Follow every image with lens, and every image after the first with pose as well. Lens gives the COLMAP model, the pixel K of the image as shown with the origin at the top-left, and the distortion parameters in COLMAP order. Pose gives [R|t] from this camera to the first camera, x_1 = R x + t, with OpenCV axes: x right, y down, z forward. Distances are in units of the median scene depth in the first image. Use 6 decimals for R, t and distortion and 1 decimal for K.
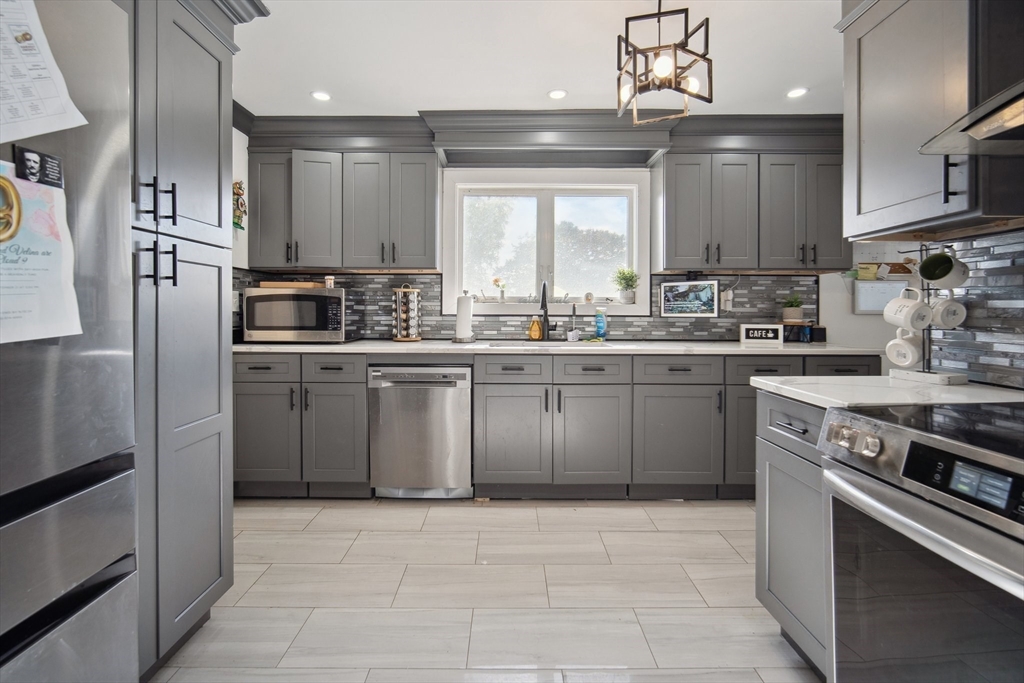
lens RADIAL K [[464.7, 0, 510.2], [0, 464.7, 311.6], [0, 0, 1]] dist [-0.003302, 0.000007]
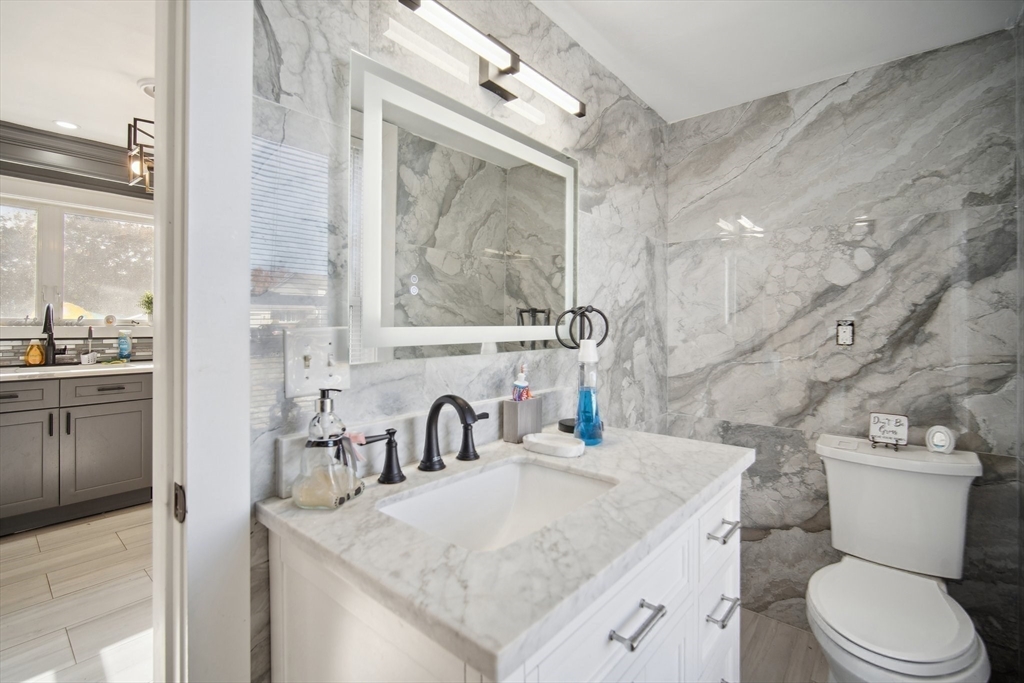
lens RADIAL K [[459.7, 0, 513.5], [0, 459.7, 322.7], [0, 0, 1]] dist [-0.002893, -0.000258]
pose [[0.651550, 0.002291, 0.758603, -0.018093], [0.000999, 0.999992, -0.003877, -0.020816], [-0.758605, 0.003284, 0.651542, -0.340856]]
